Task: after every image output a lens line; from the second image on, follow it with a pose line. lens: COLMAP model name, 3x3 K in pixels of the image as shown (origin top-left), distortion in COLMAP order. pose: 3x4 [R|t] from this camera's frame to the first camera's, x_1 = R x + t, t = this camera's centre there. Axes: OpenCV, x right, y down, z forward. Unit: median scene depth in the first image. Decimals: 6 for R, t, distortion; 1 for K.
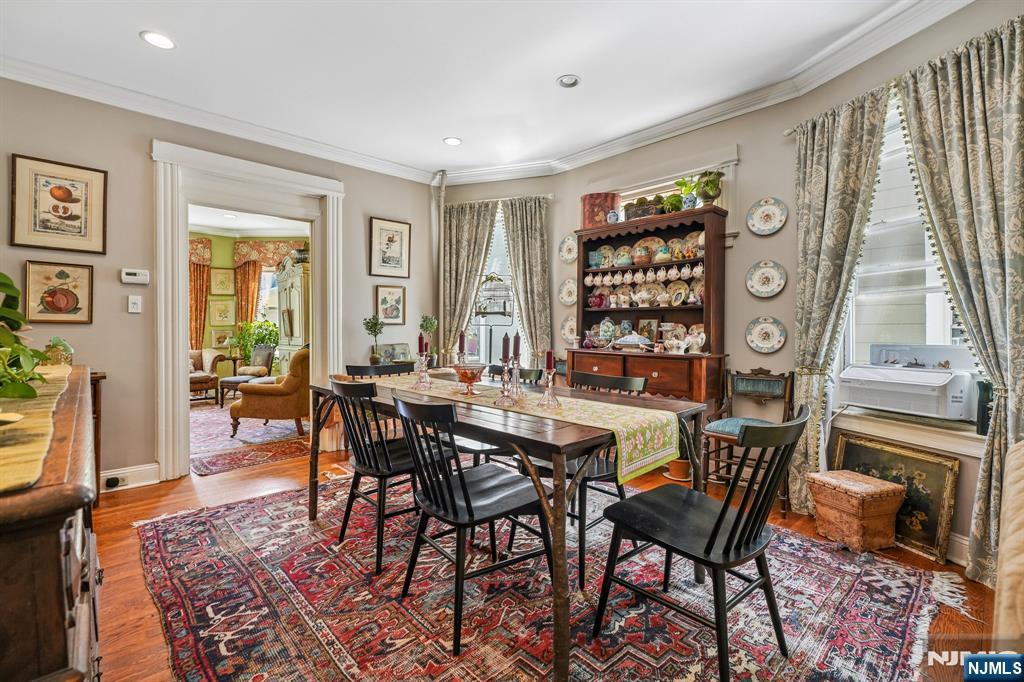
lens RADIAL K [[457.4, 0, 513.8], [0, 457.4, 328.9], [0, 0, 1]] dist [0.000224, 0.000134]
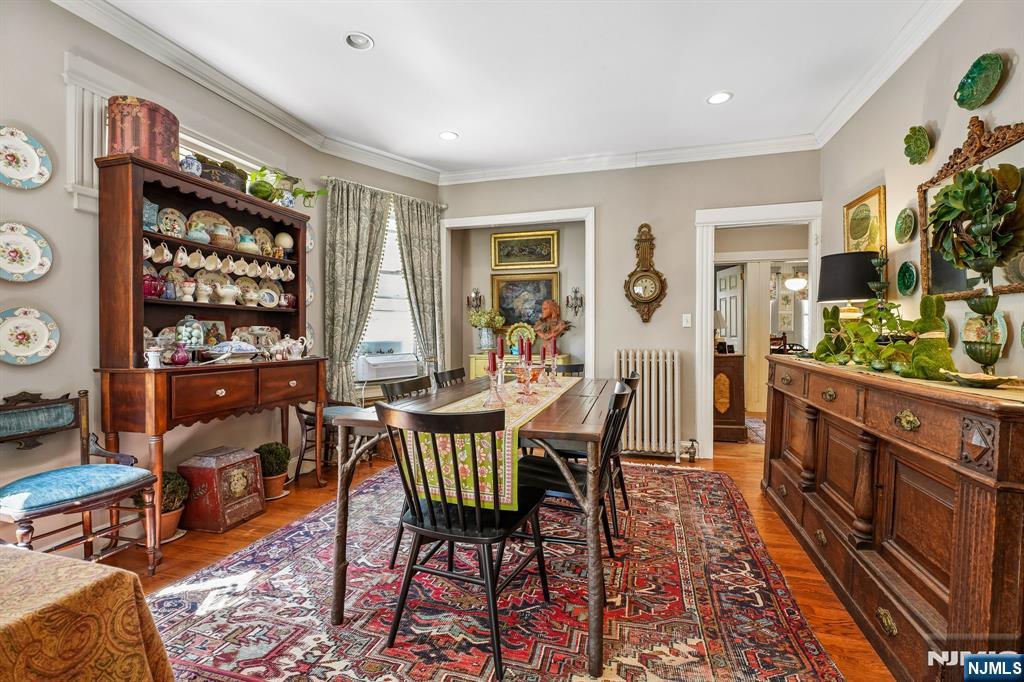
lens RADIAL K [[453.5, 0, 509.0], [0, 453.5, 336.4], [0, 0, 1]] dist [0.000346, 0.000106]
pose [[-0.500174, -0.009463, 0.865873, -1.120083], [-0.001871, 0.999950, 0.009847, -0.004476], [-0.865923, 0.003306, -0.500167, 1.775361]]
